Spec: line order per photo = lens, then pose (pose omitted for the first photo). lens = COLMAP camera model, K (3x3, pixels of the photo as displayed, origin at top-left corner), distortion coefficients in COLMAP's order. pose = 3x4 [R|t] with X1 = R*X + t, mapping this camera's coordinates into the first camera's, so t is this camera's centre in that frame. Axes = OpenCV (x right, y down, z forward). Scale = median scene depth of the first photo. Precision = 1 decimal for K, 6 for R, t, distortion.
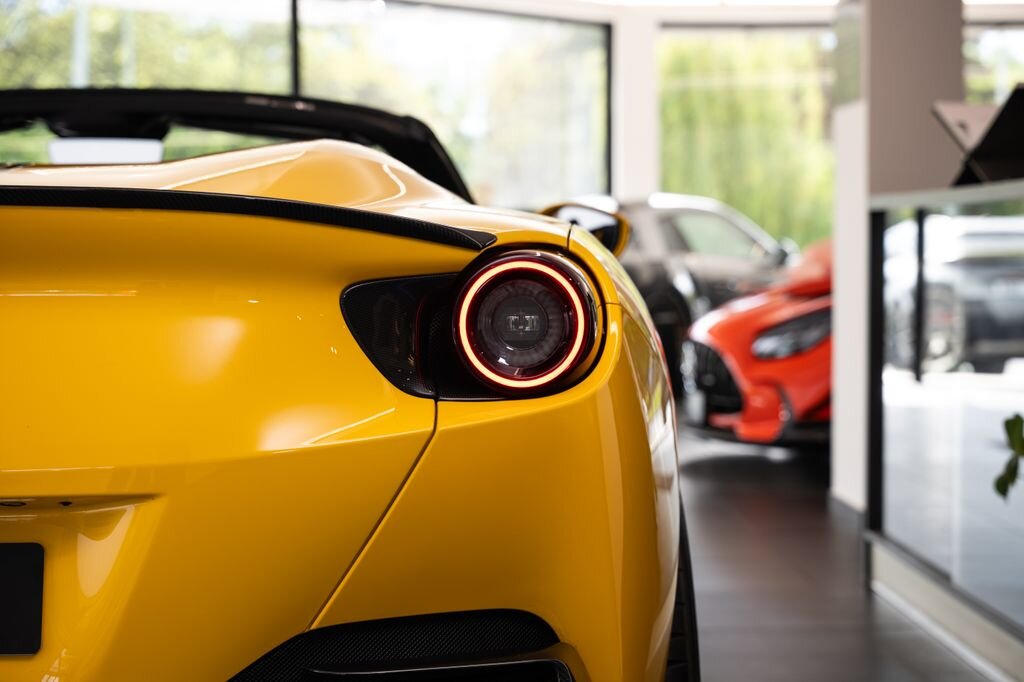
lens RADIAL K [[2096.0, 0, 512.0], [0, 2096.0, 341.0], [0, 0, 1]] dist [0.521309, -6.582727]
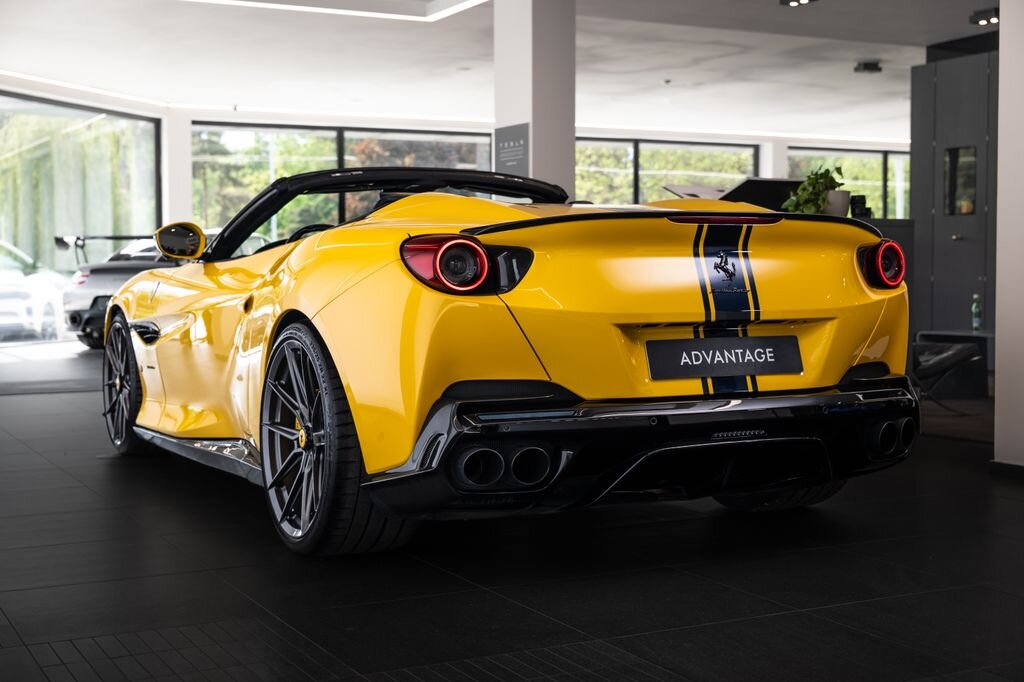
lens RADIAL K [[1448.1, 0, 512.0], [0, 1448.1, 341.0], [0, 0, 1]] dist [0.014373, 0.061111]
pose [[0.904453, -0.015363, 0.426297, -0.726898], [0.013886, 0.999882, 0.006573, 0.042791], [-0.426348, -0.000025, 0.904559, -0.330324]]
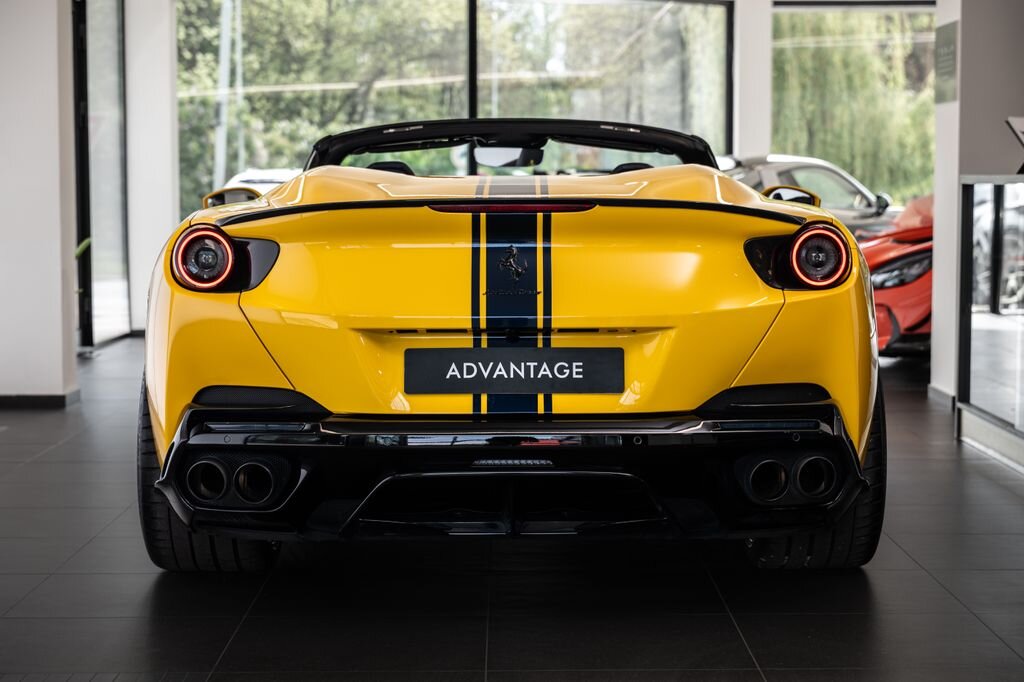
lens RADIAL K [[2096.0, 0, 512.0], [0, 2096.0, 341.0], [0, 0, 1]] dist [0.521309, -6.582727]
pose [[0.999318, 0.010171, -0.035485, -0.133335], [-0.009107, 0.999508, 0.030028, 0.008945], [0.035773, -0.029685, 0.998919, -0.703980]]
